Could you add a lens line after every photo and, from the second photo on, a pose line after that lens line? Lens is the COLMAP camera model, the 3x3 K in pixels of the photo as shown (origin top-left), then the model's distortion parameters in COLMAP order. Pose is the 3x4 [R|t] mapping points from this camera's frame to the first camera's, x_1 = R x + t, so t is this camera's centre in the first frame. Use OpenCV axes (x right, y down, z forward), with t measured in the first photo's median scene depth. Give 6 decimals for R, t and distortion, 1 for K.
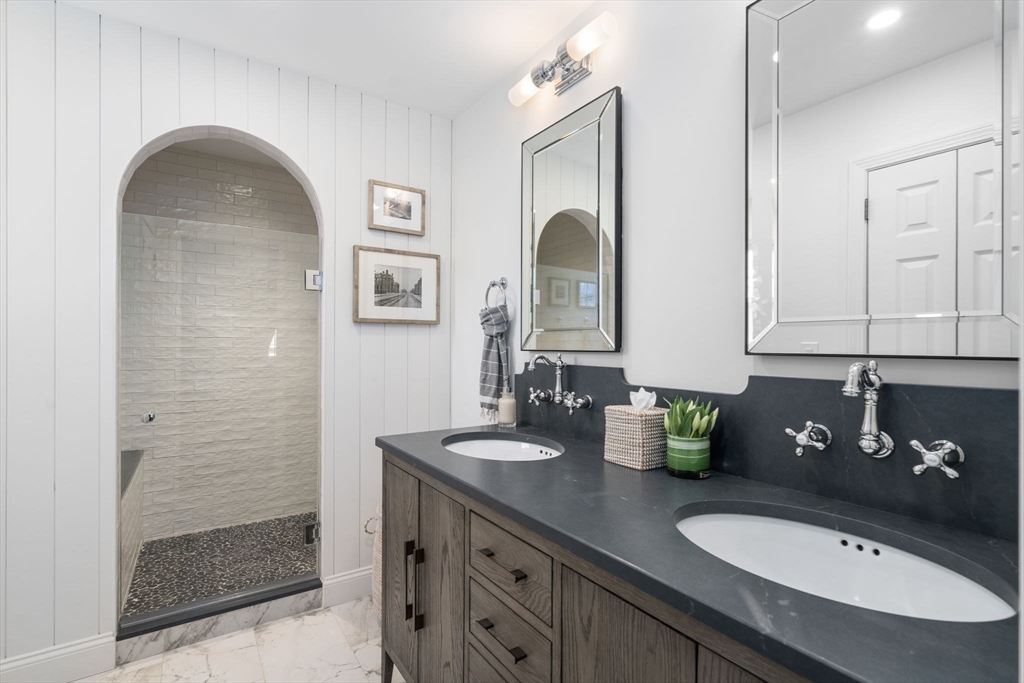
lens RADIAL K [[481.5, 0, 512.0], [0, 481.5, 341.5], [0, 0, 1]] dist [0.001900, 0.000325]
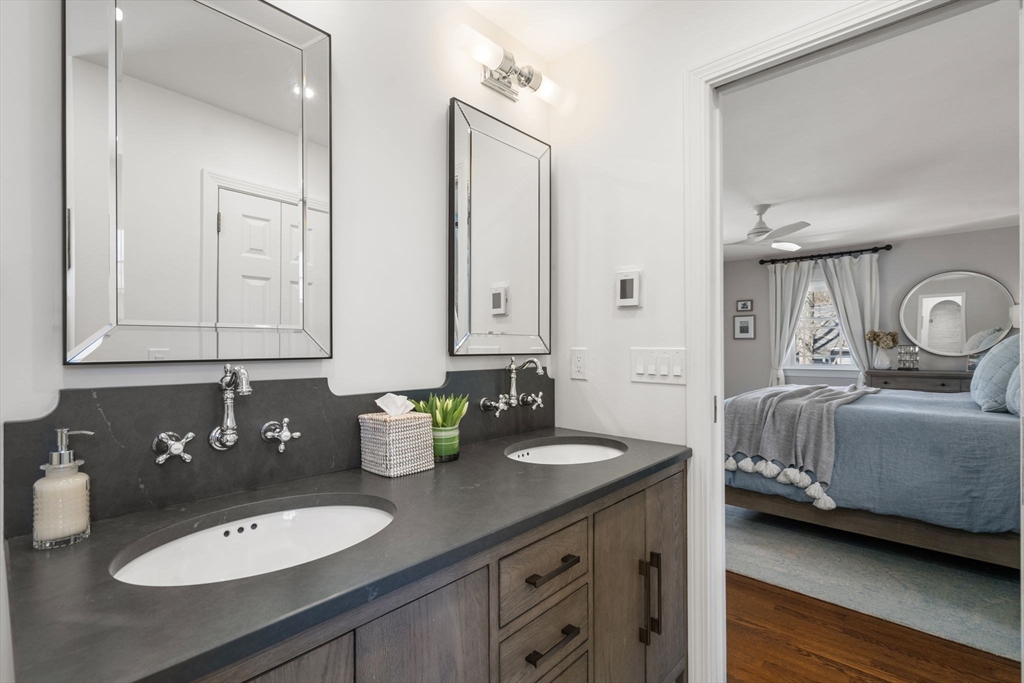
lens RADIAL K [[460.1, 0, 512.1], [0, 460.1, 355.6], [0, 0, 1]] dist [-0.001749, -0.000013]
pose [[-0.234253, -0.017901, 0.972011, -0.654819], [-0.007809, 0.999833, 0.016531, 0.002530], [-0.972144, -0.003718, -0.234354, 0.928380]]
